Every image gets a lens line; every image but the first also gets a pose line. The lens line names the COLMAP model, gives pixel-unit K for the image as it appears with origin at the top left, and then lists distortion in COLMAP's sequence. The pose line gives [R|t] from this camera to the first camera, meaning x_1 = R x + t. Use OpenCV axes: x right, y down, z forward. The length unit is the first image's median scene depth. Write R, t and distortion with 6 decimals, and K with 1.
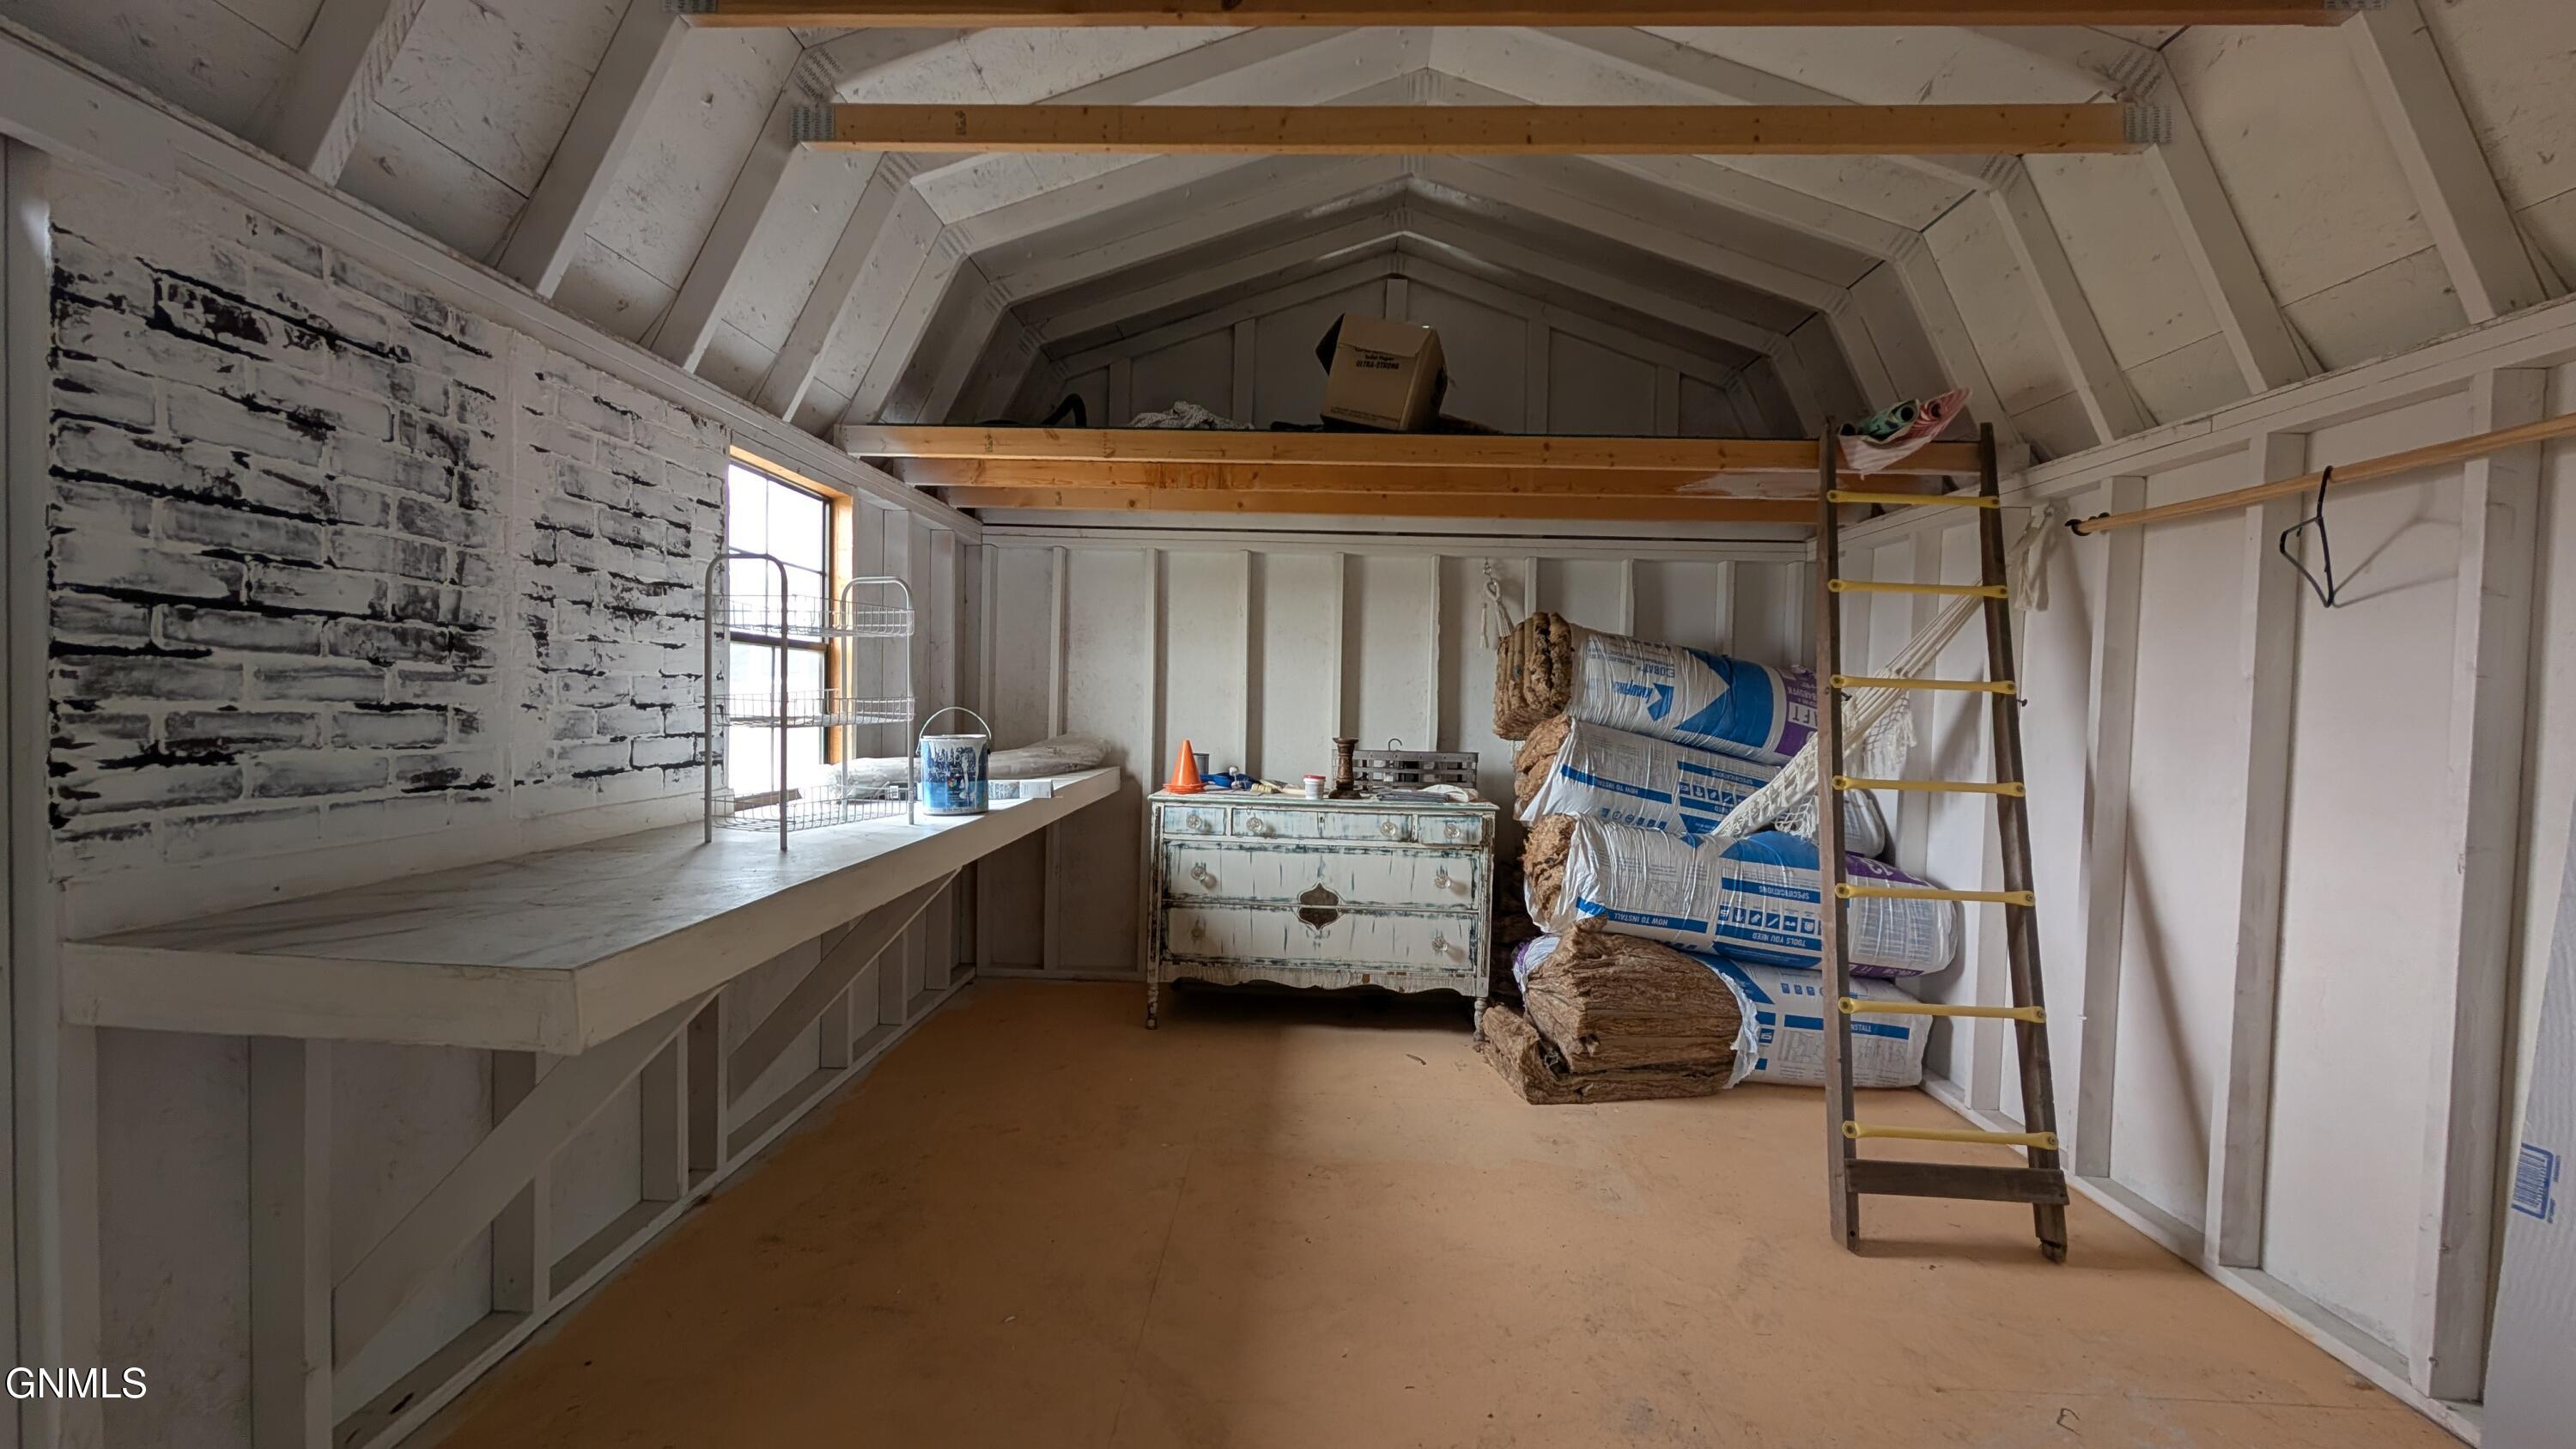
lens RADIAL K [[966.7, 0, 1285.4], [0, 966.7, 726.2], [0, 0, 1]] dist [-0.000784, 0.000415]
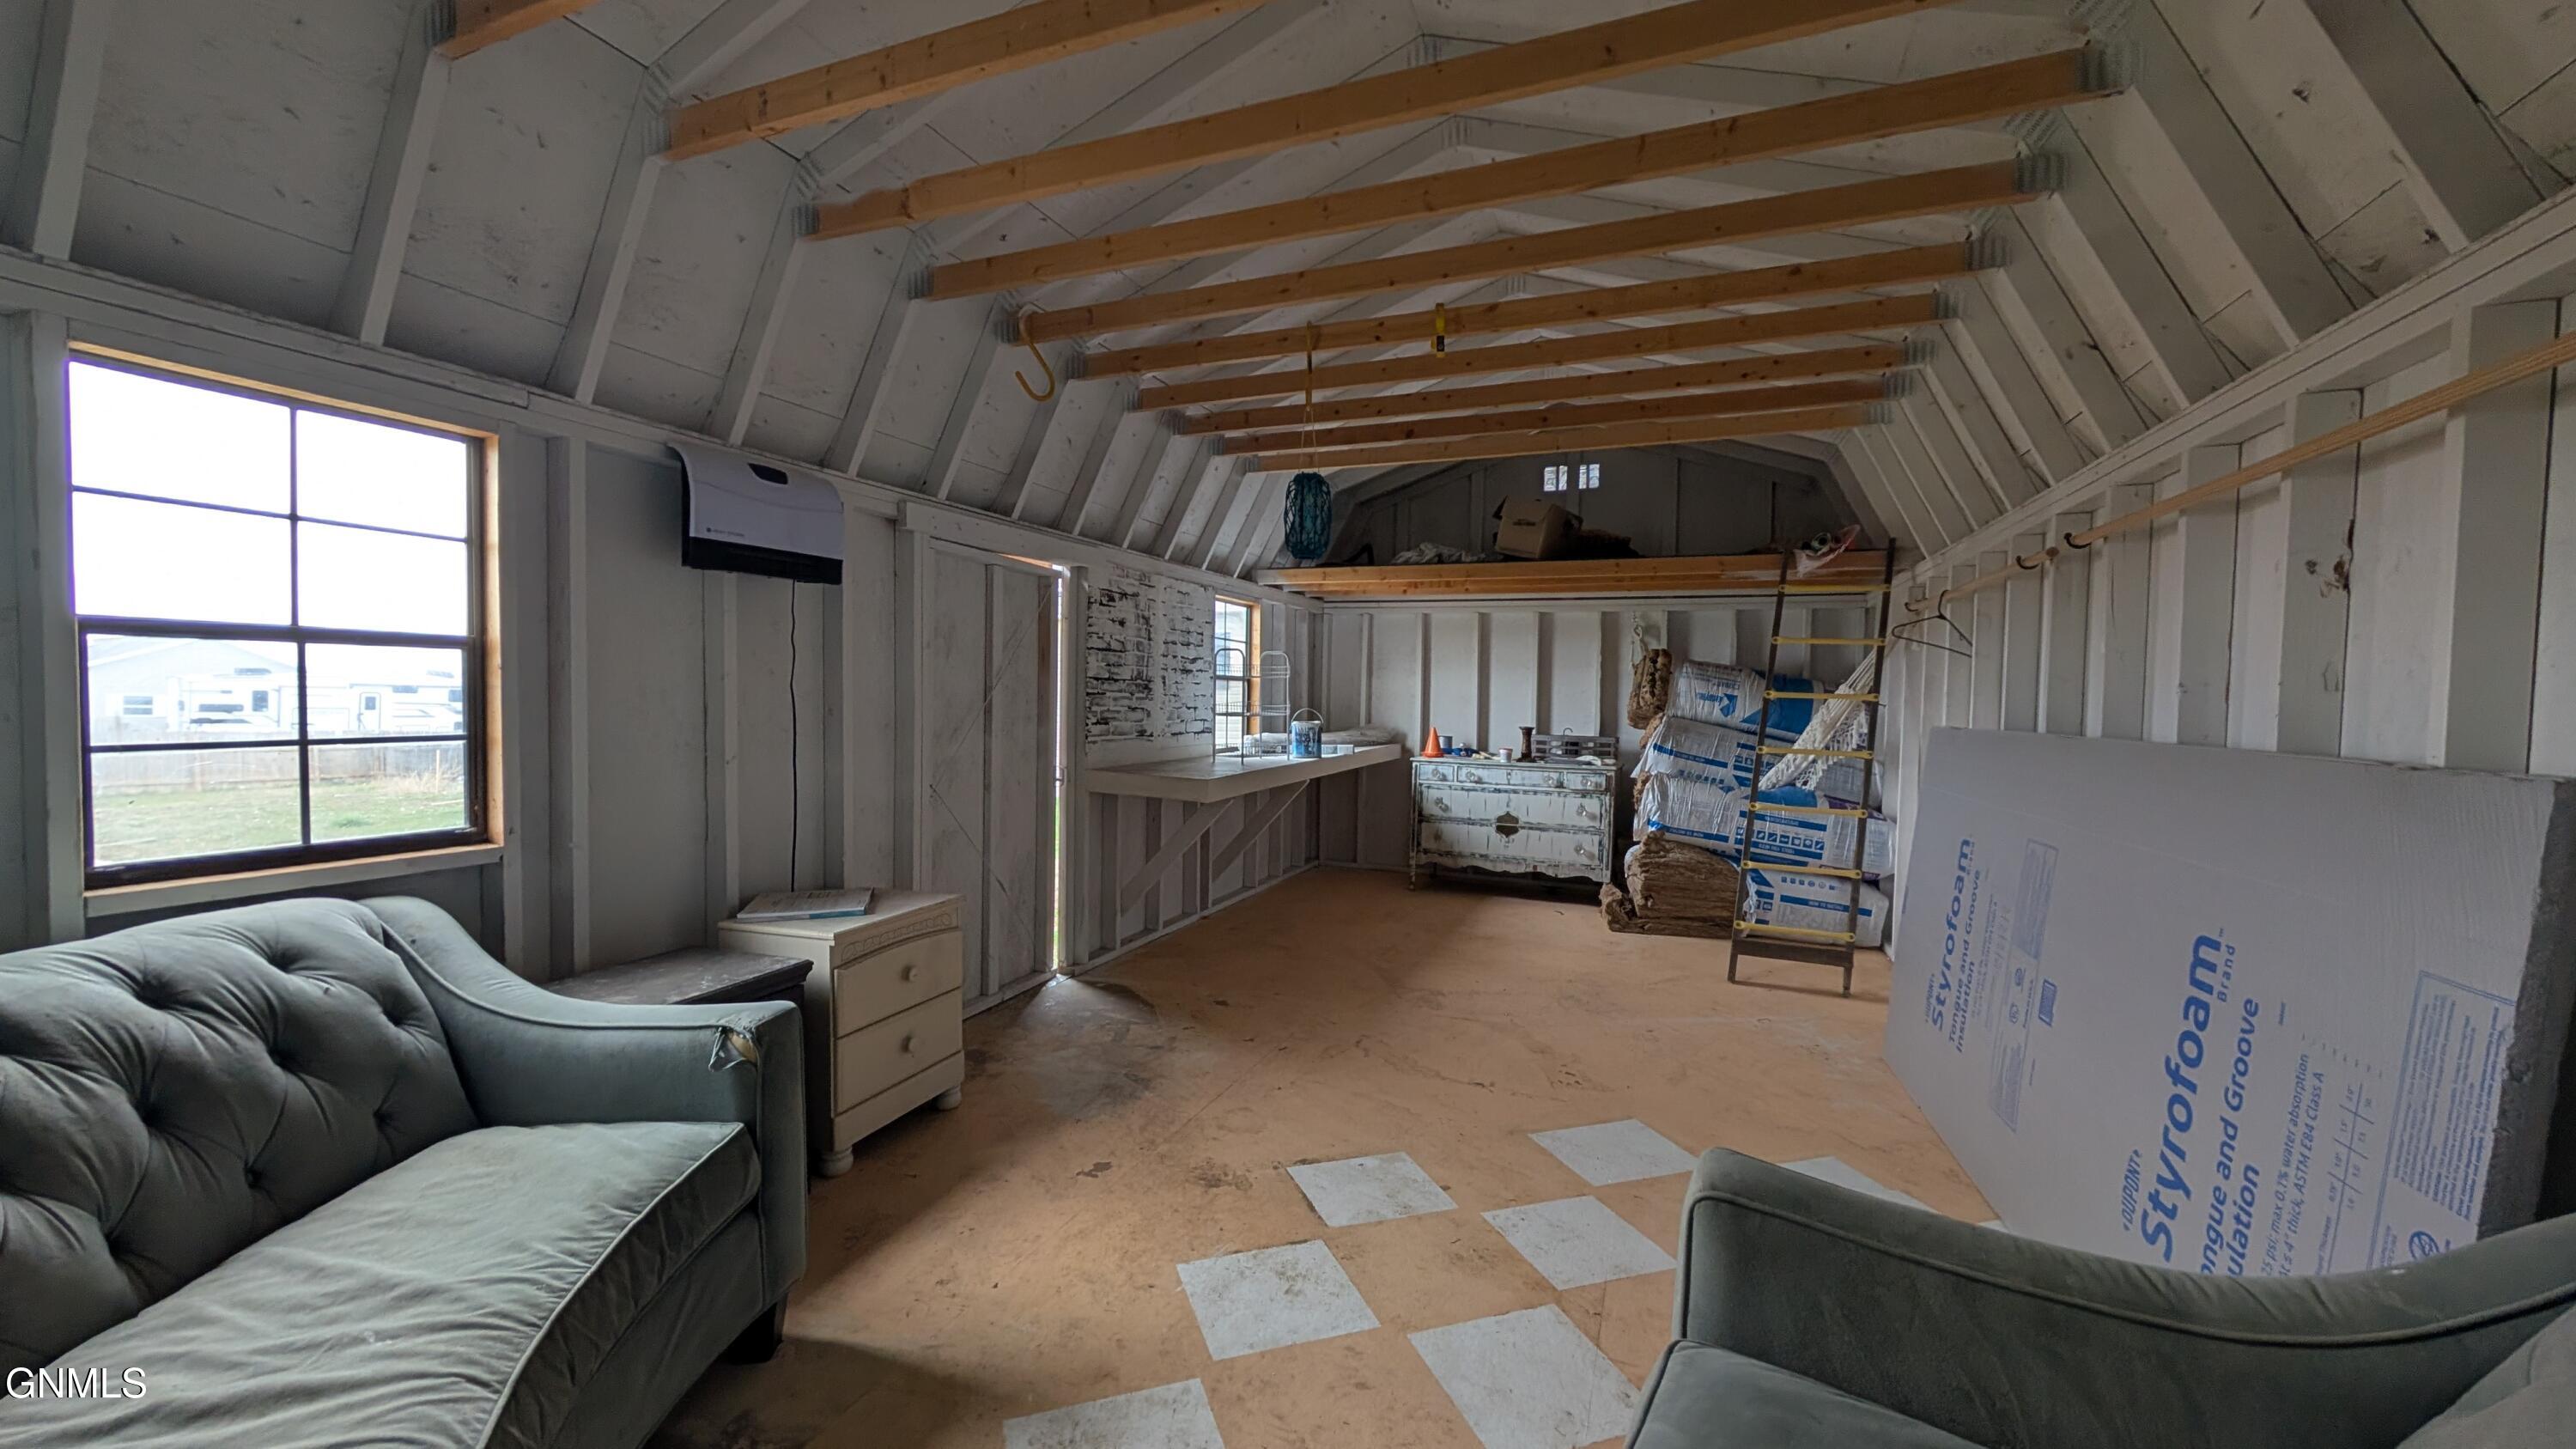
lens RADIAL K [[966.7, 0, 1293.8], [0, 966.7, 726.2], [0, 0, 1]] dist [-0.000784, 0.000415]
pose [[0.939877, 0.007004, -0.341442, 0.301261], [-0.006929, 0.999975, 0.001438, 0.014088], [0.341444, 0.001015, 0.939902, -0.852088]]
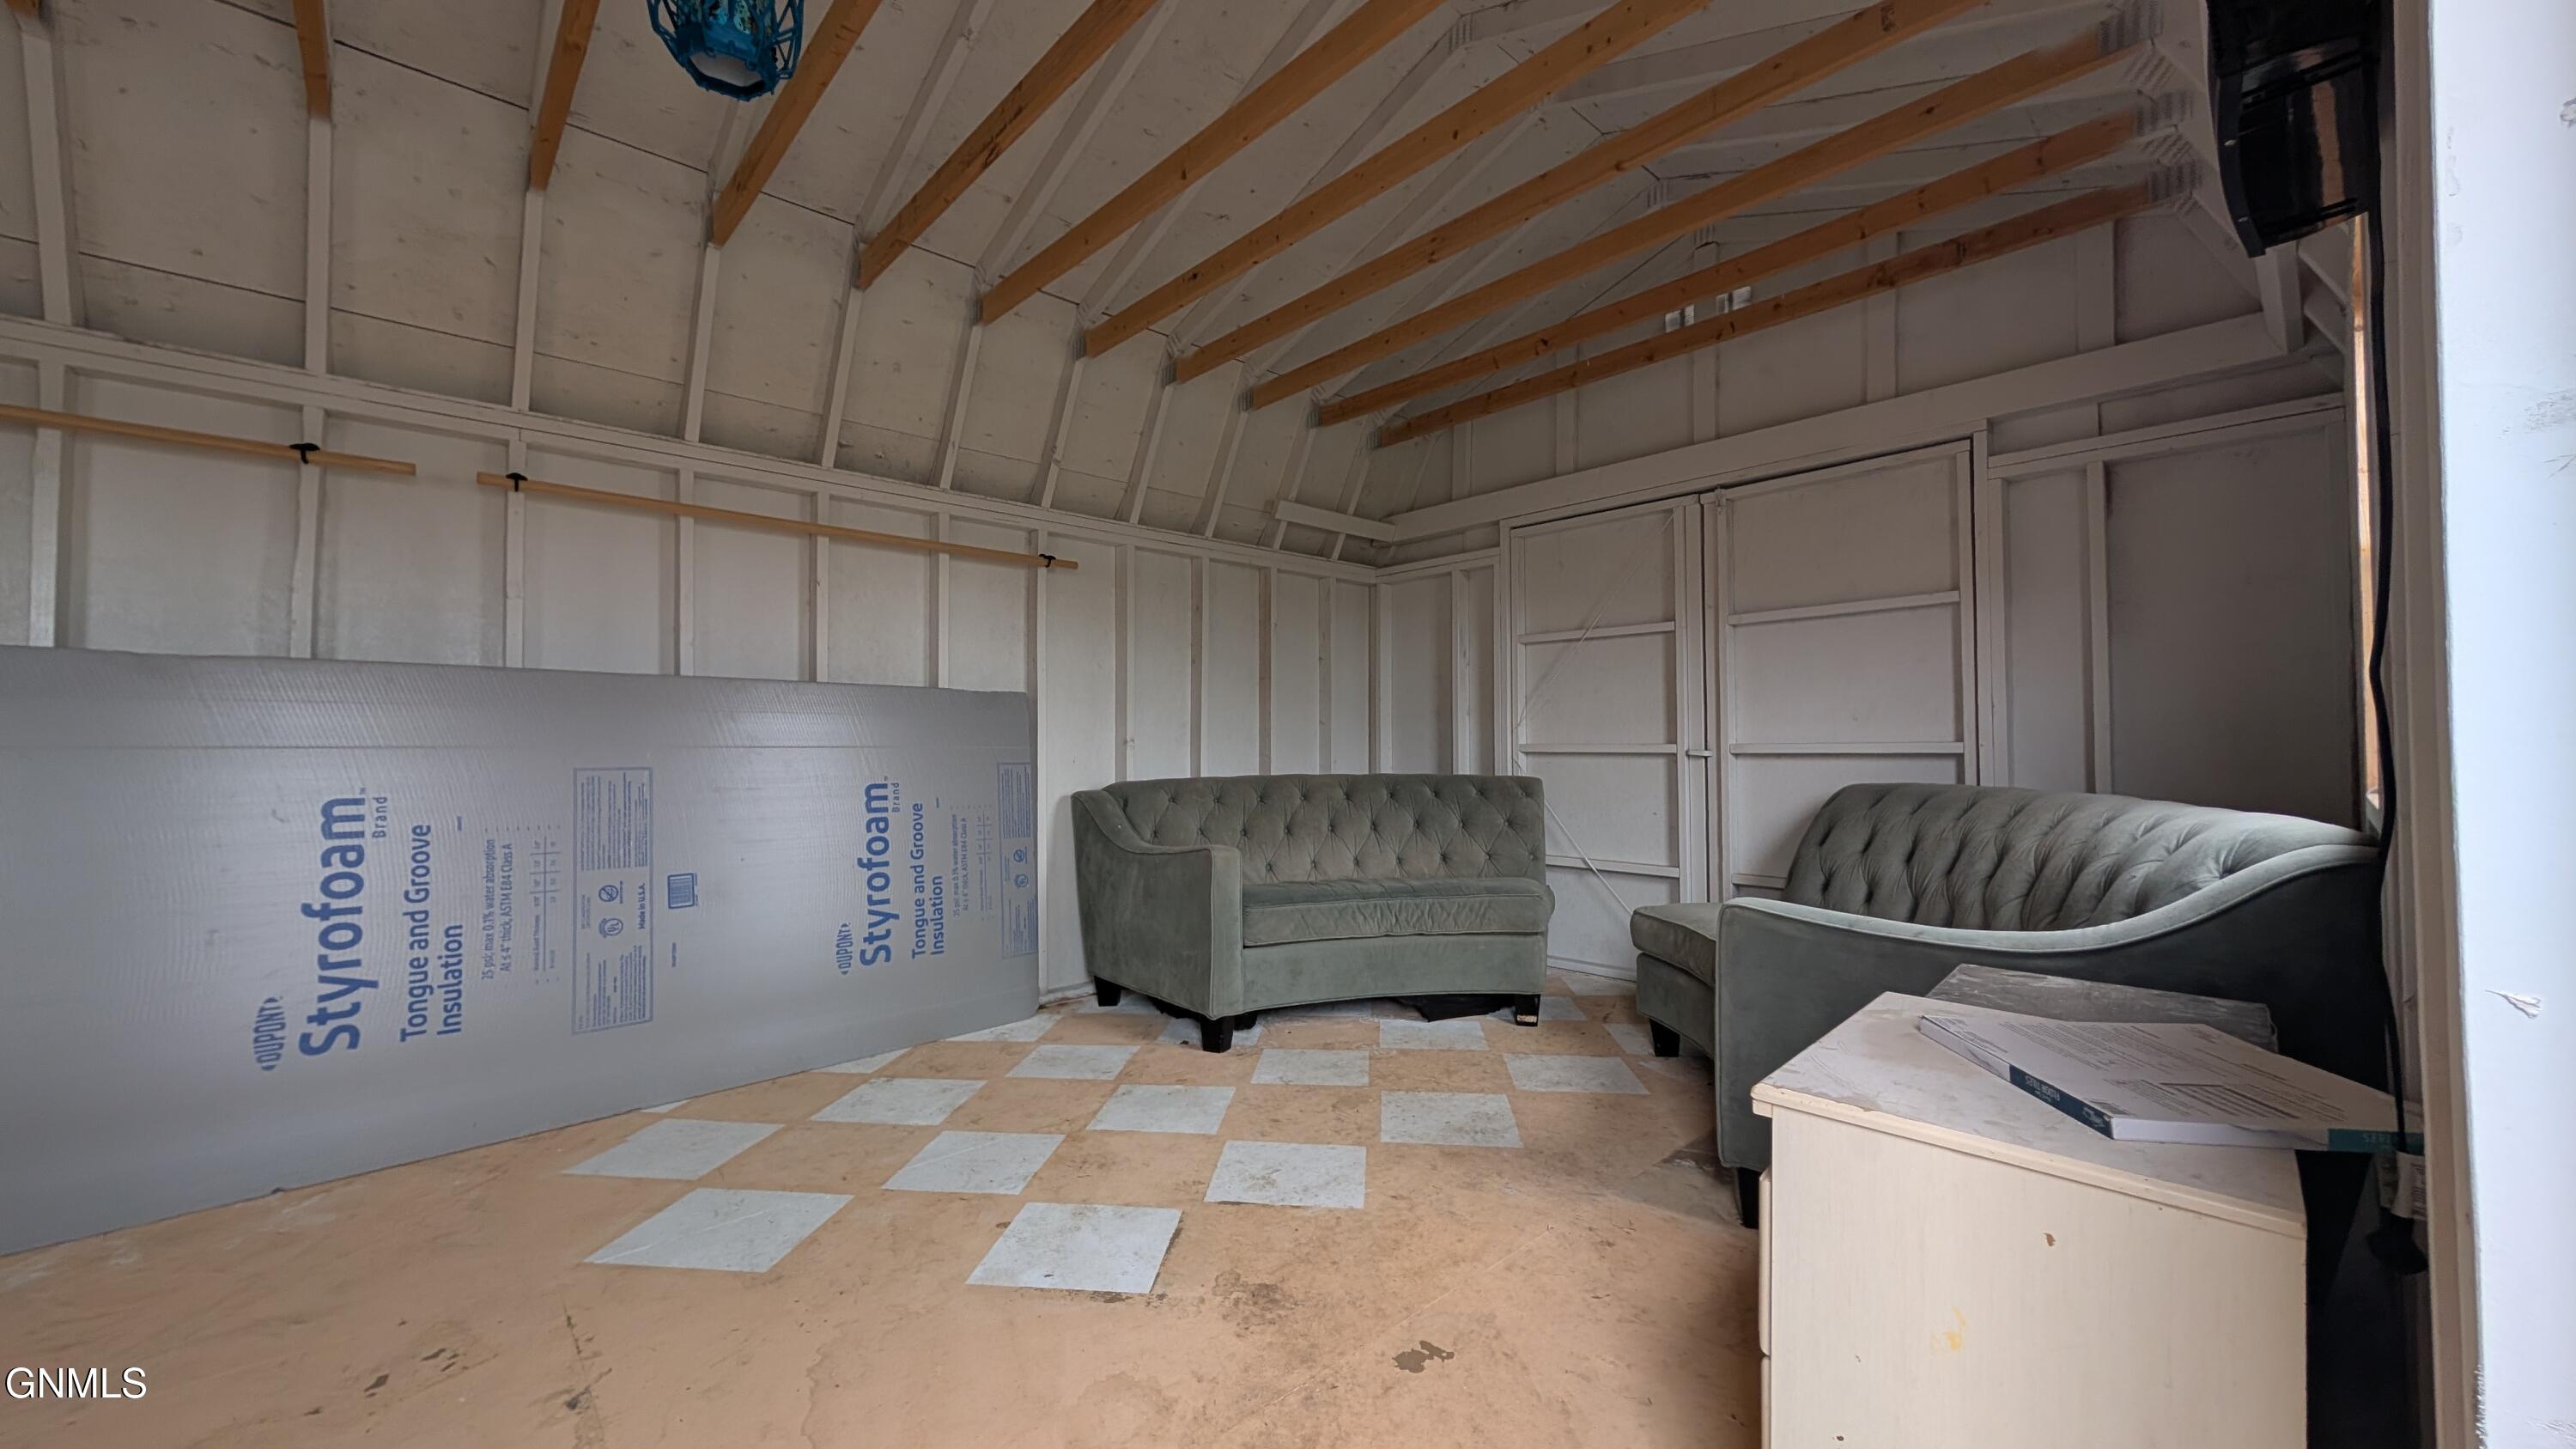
lens RADIAL K [[966.7, 0, 1288.1], [0, 966.7, 725.9], [0, 0, 1]] dist [-0.000784, 0.000415]
pose [[-0.702106, -0.006317, 0.712044, -1.760368], [0.004788, 0.999896, 0.013592, 0.137408], [-0.712056, 0.012953, -0.702003, 2.236522]]
